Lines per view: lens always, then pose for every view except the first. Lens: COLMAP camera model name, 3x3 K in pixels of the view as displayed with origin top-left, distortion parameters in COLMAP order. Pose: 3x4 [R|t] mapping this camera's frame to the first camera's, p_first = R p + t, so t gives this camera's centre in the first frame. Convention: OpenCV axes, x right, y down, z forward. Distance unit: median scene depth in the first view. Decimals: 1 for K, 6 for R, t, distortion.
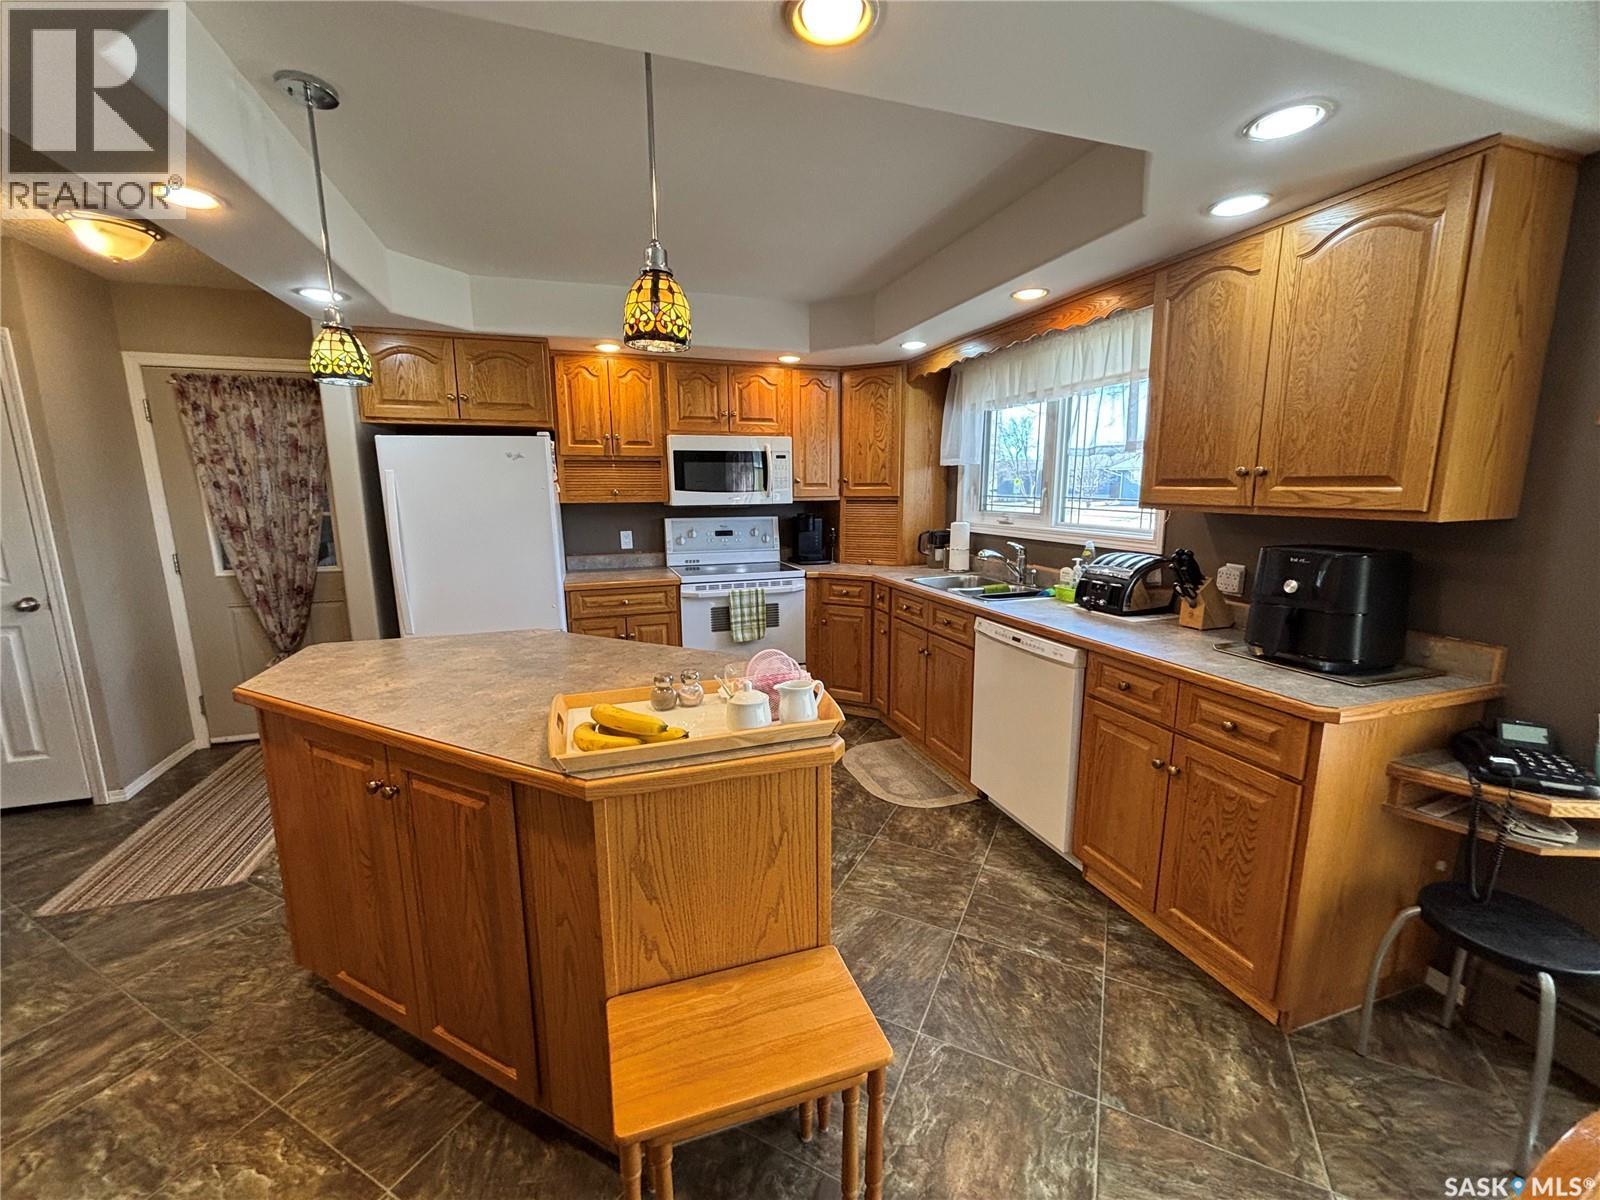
lens RADIAL K [[645.9, 0, 800.0], [0, 645.9, 600.0], [0, 0, 1]] dist [0.005035, 0.000065]
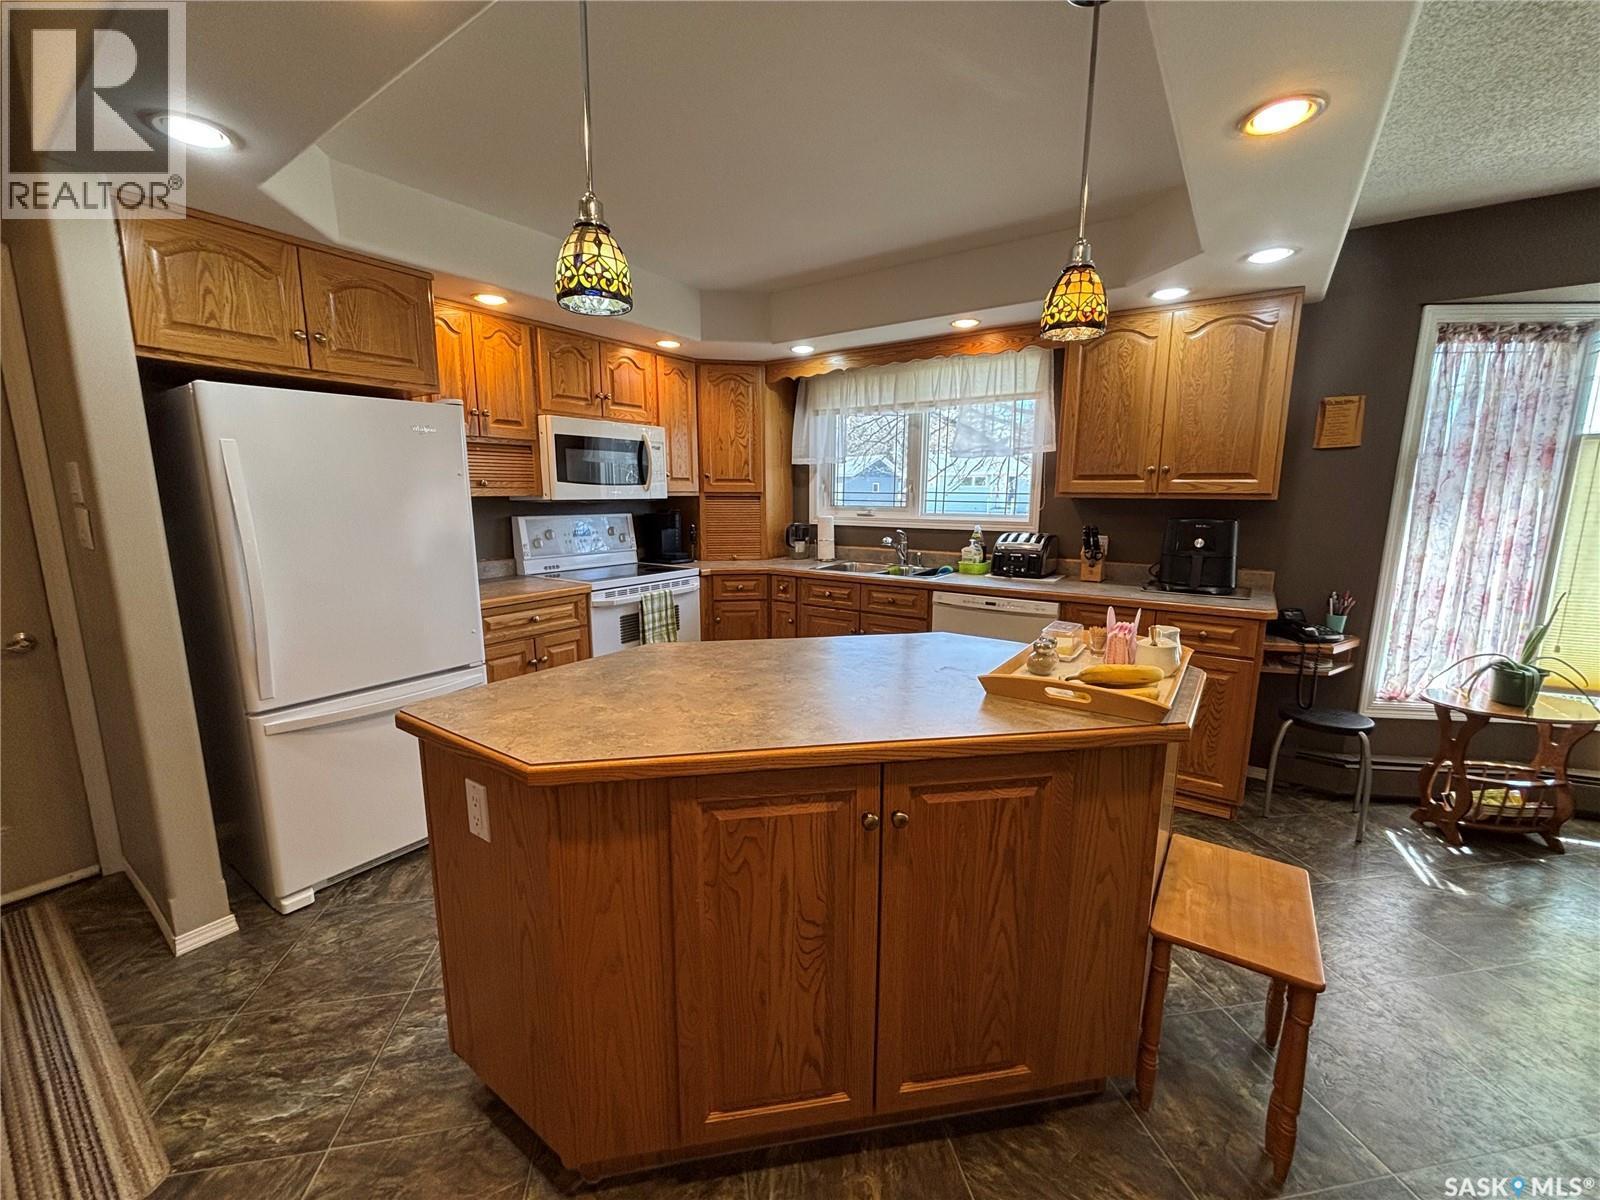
lens RADIAL K [[645.3, 0, 800.0], [0, 645.3, 600.0], [0, 0, 1]] dist [0.000821, -0.000364]
pose [[0.804277, -0.091548, 0.587160, -0.451987], [0.097277, 0.995017, 0.021892, -0.005649], [-0.586238, 0.039510, 0.809175, 0.147033]]
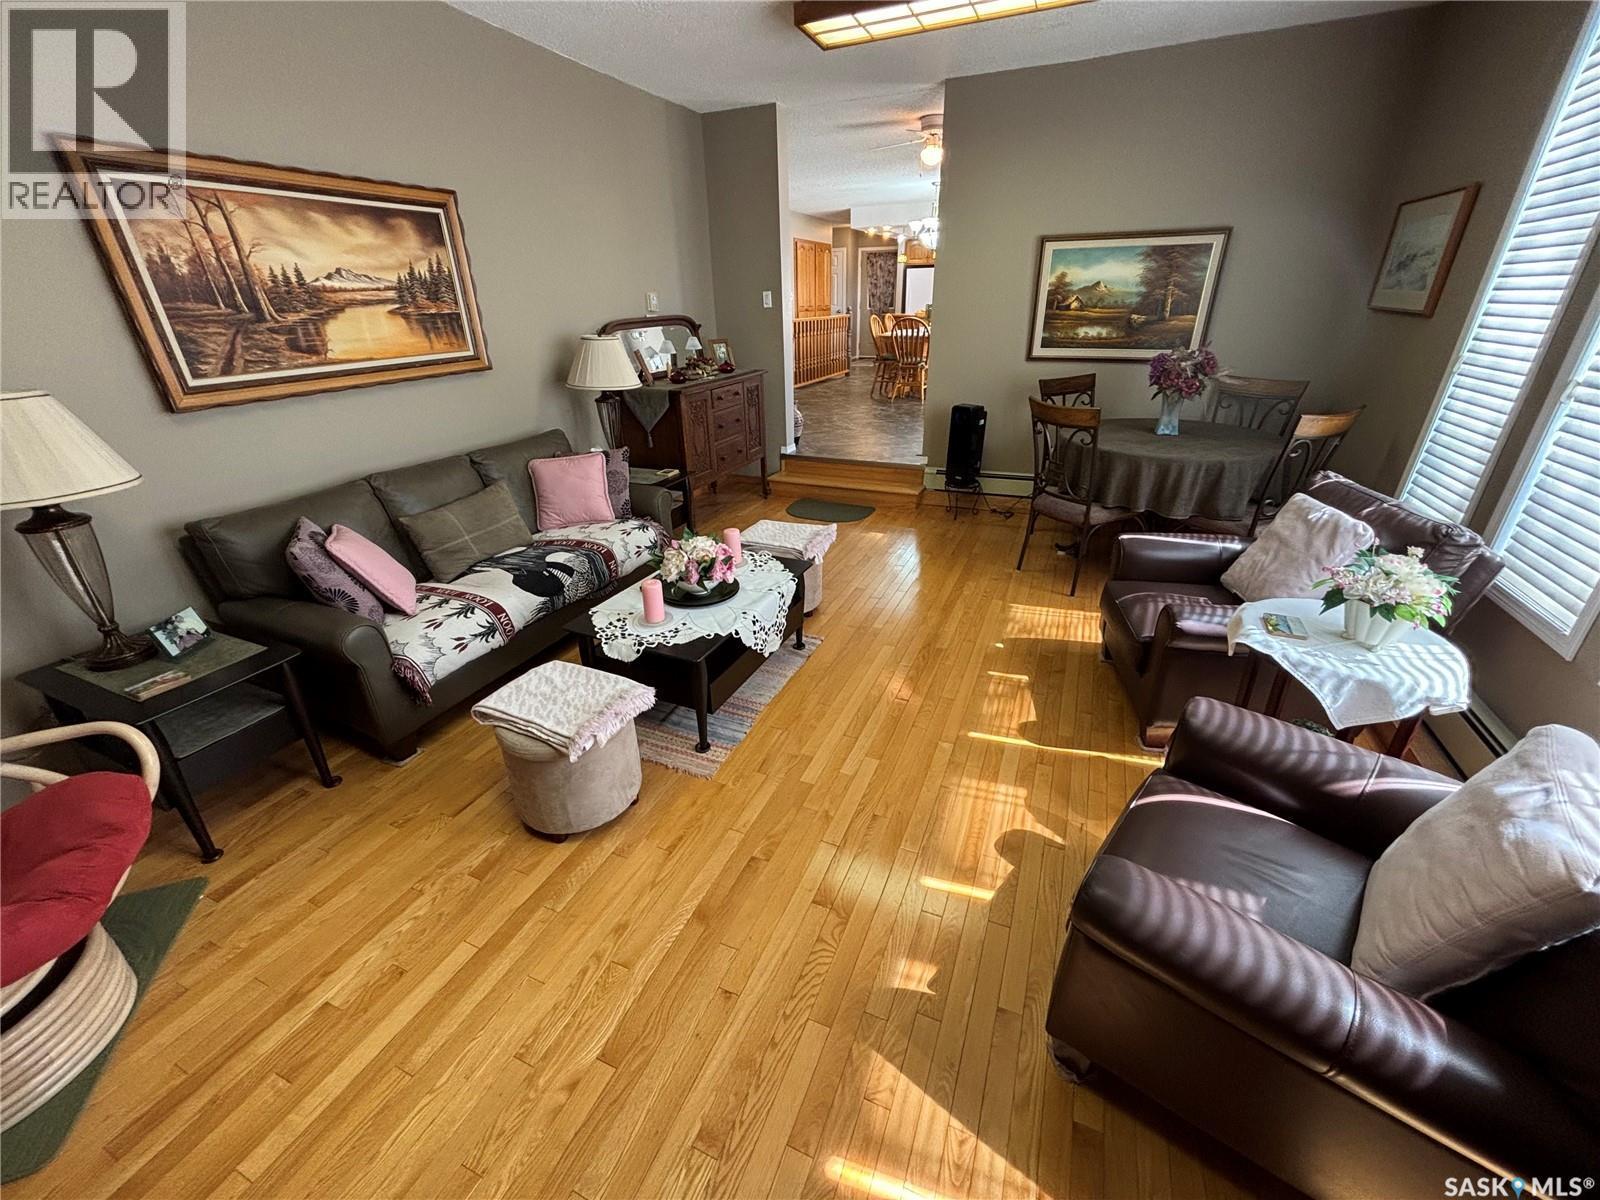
lens RADIAL K [[645.9, 0, 800.0], [0, 645.9, 600.0], [0, 0, 1]] dist [0.005035, 0.000065]
pose [[0.739311, 0.280994, -0.611933, 1.270459], [-0.106964, 0.946238, 0.305275, 0.361199], [0.664815, -0.160238, 0.729620, -1.820458]]
